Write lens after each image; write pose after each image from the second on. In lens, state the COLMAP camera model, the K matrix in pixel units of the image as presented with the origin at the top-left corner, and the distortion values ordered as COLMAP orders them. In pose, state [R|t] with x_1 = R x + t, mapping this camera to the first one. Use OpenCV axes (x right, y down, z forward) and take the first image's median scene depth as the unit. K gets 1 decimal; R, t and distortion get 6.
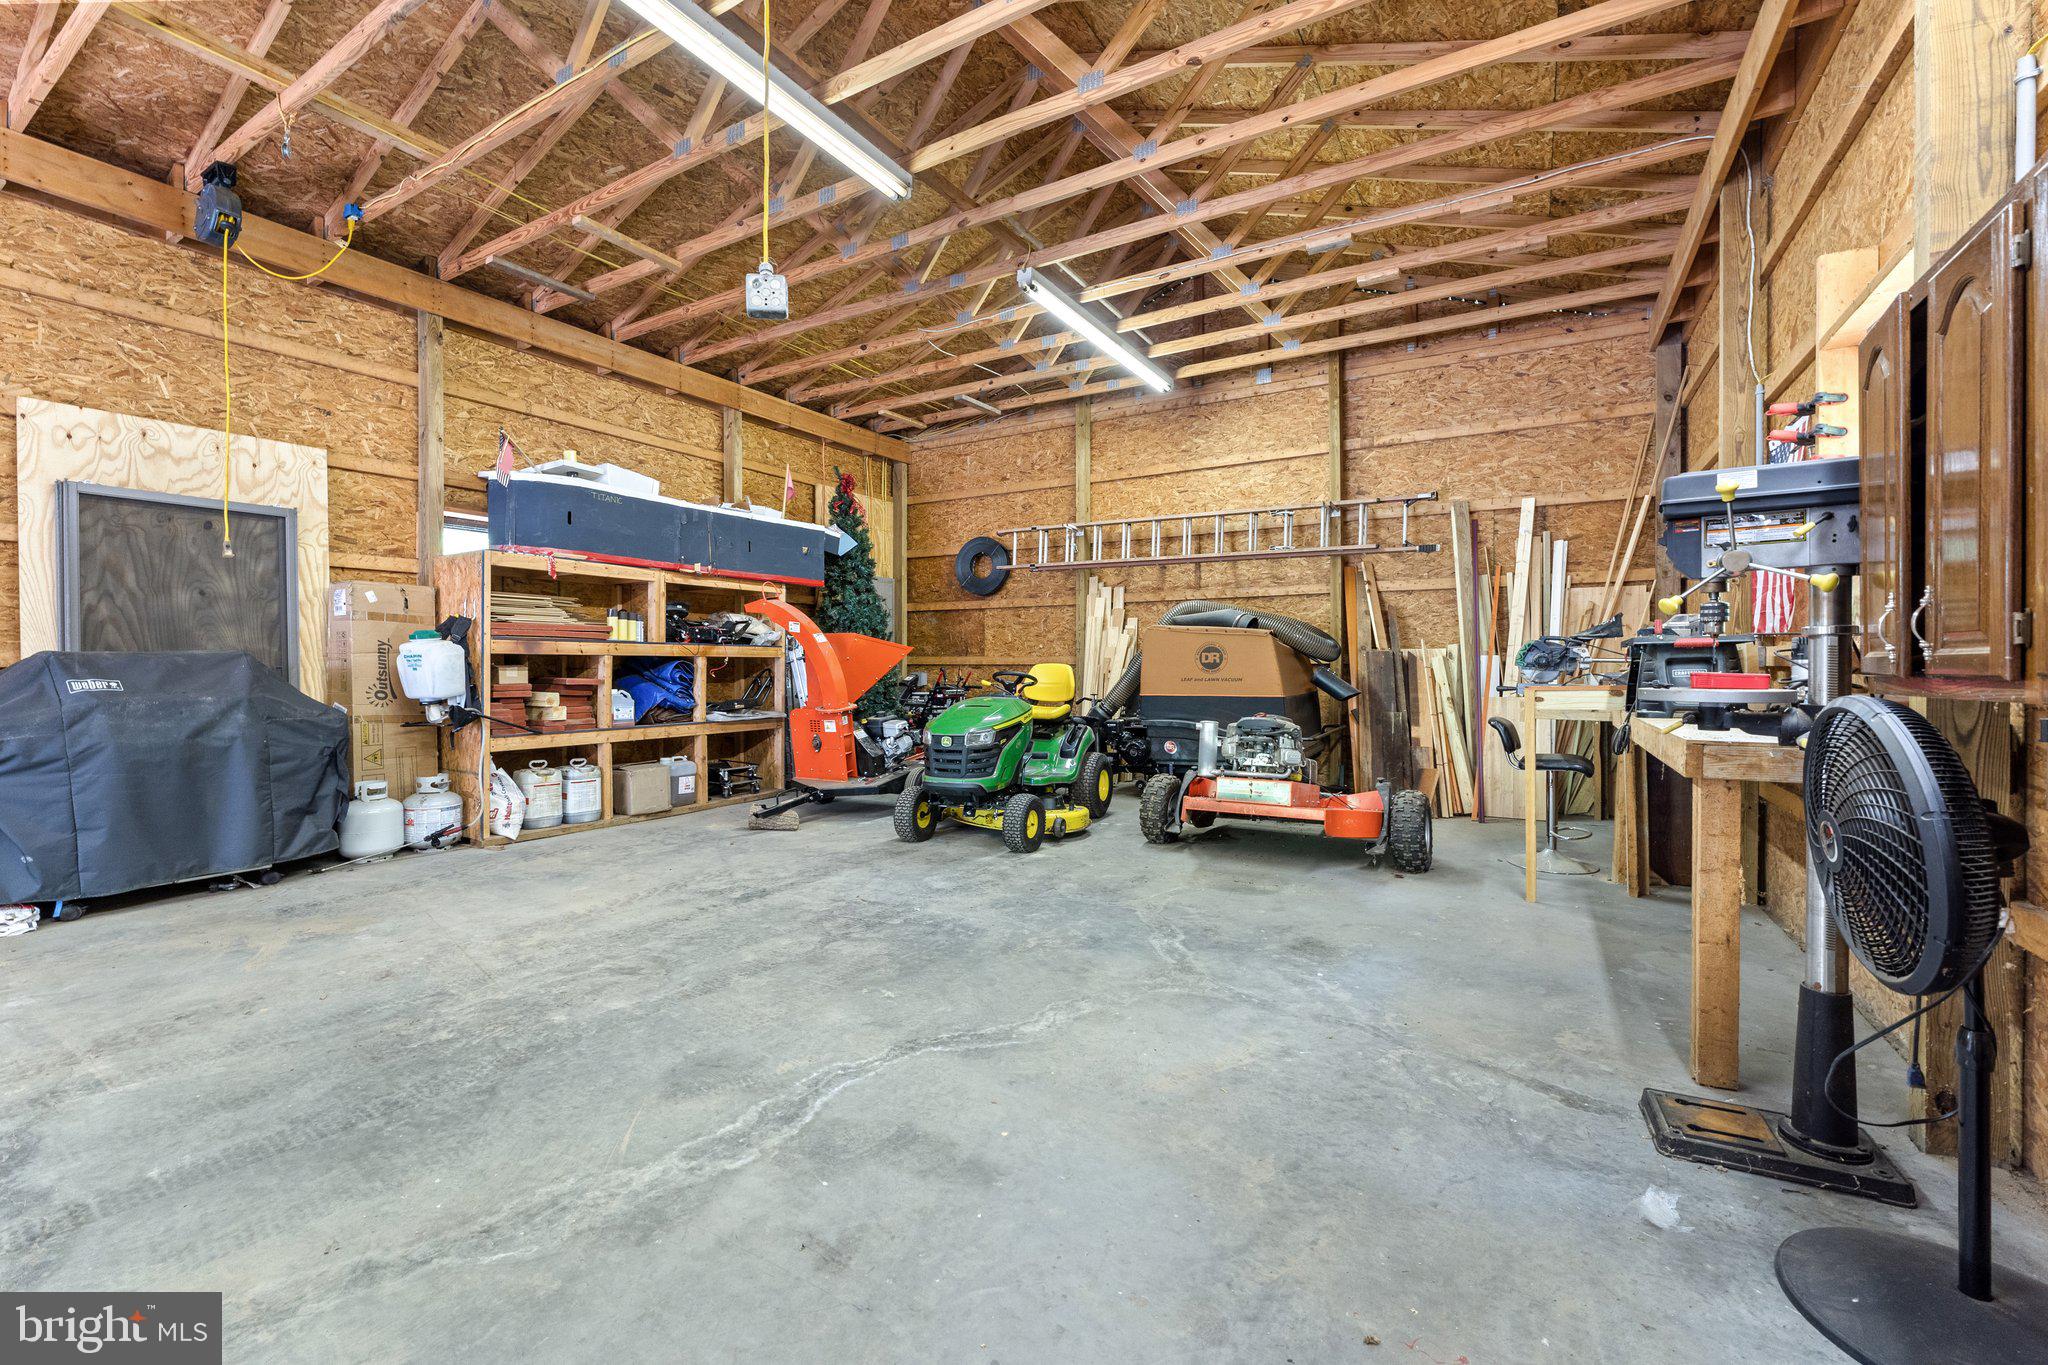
lens RADIAL K [[843.8, 0, 1026.2], [0, 843.8, 668.7], [0, 0, 1]] dist [-0.001783, 0.000054]
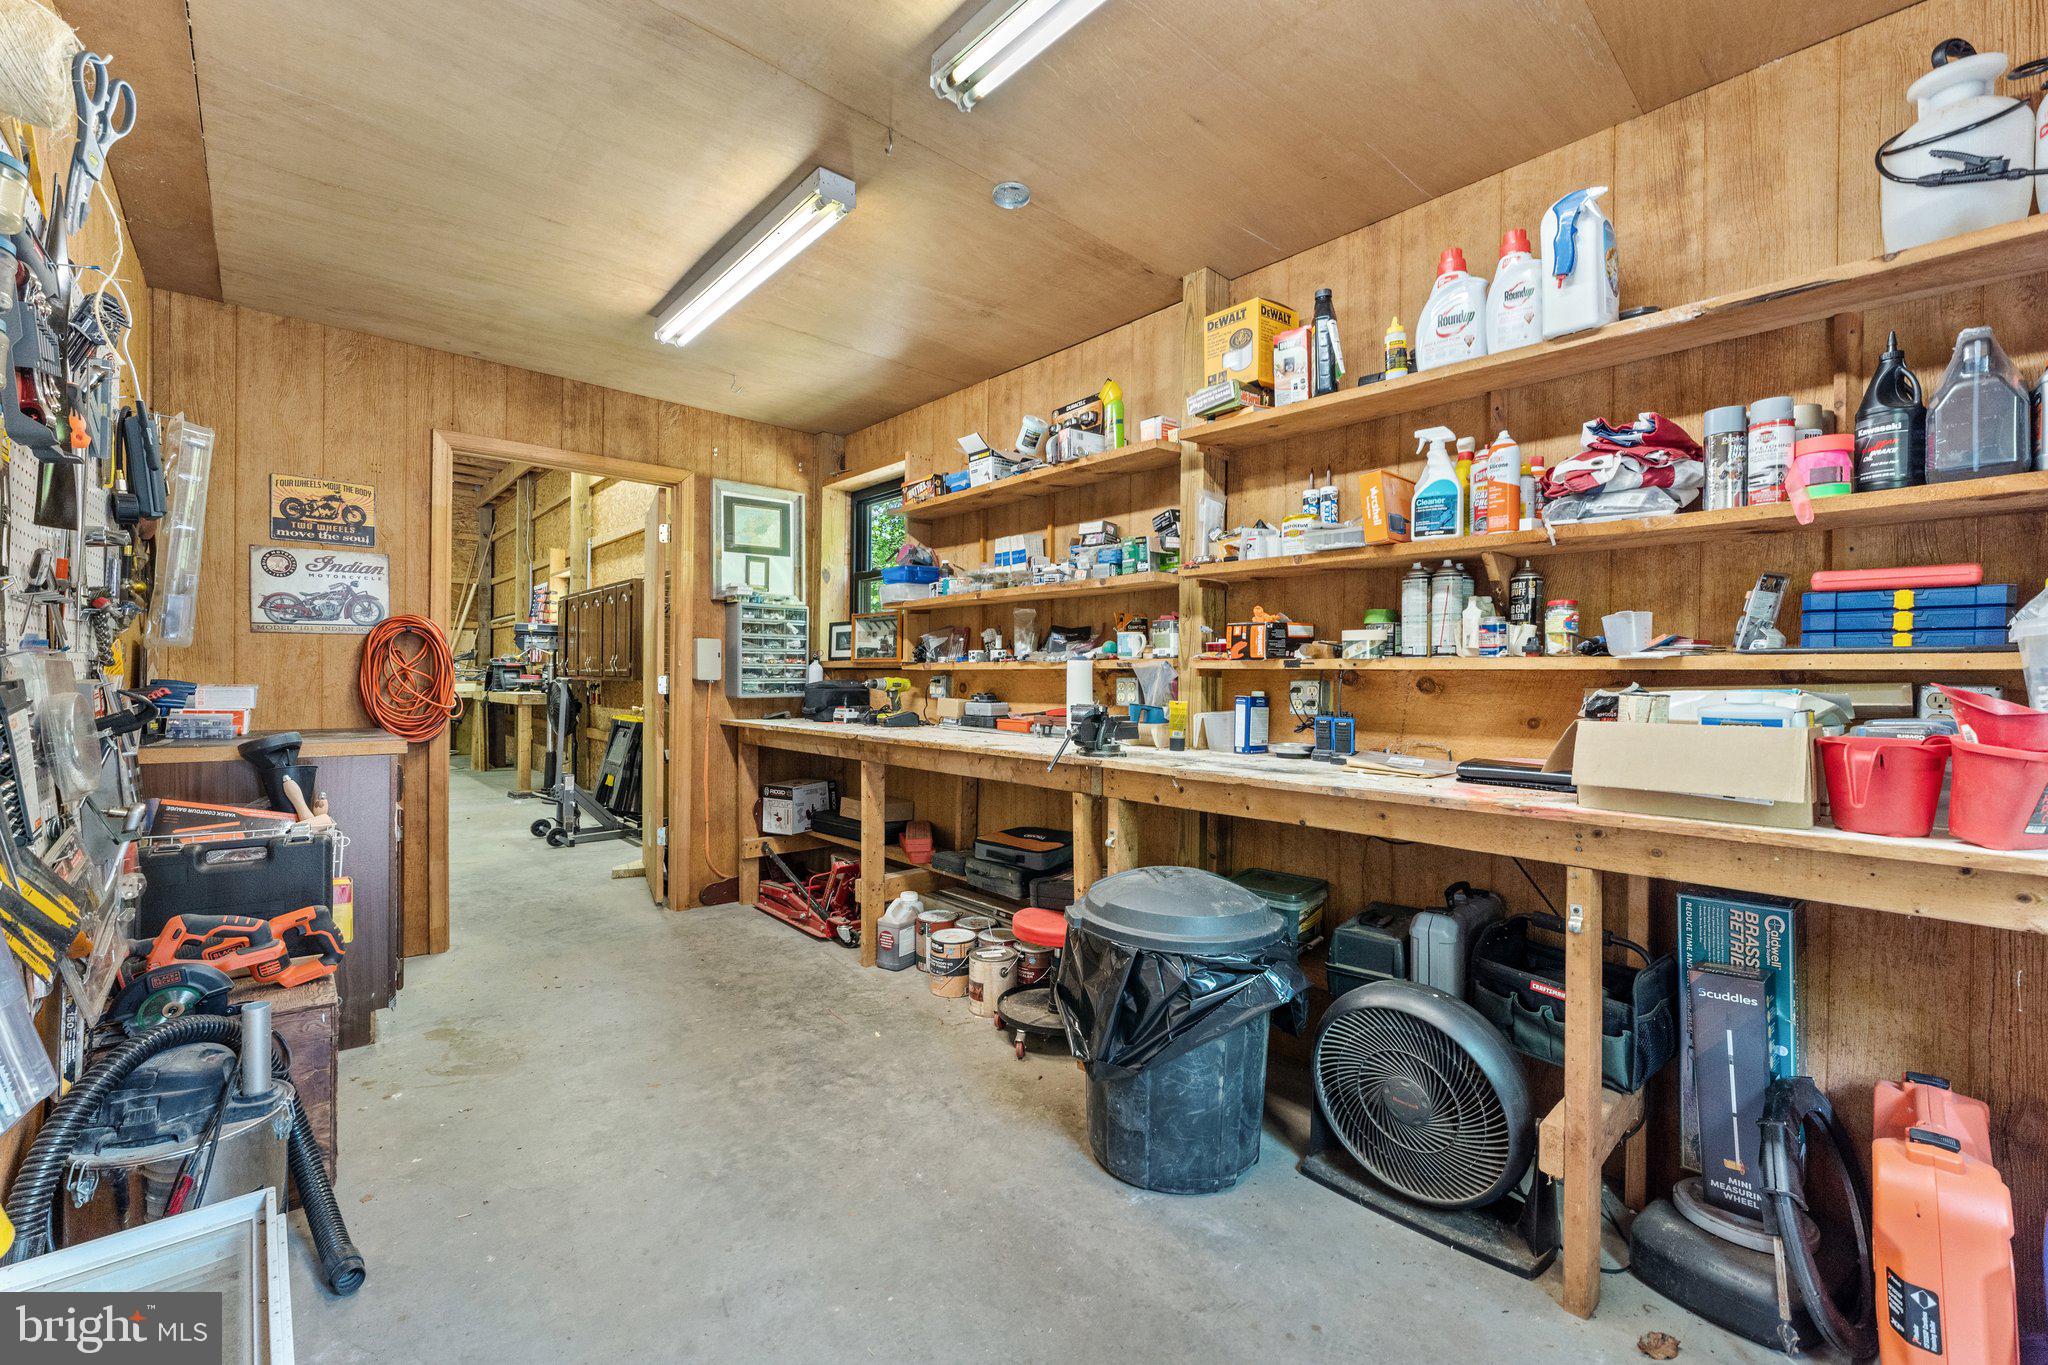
lens RADIAL K [[794.0, 0, 1016.6], [0, 794.0, 673.5], [0, 0, 1]] dist [-0.001997, -0.000052]
pose [[0.281571, 0.002579, 0.959537, -0.656088], [-0.000517, 0.999997, -0.002535, 0.002240], [-0.959540, 0.000217, 0.281572, -0.699884]]
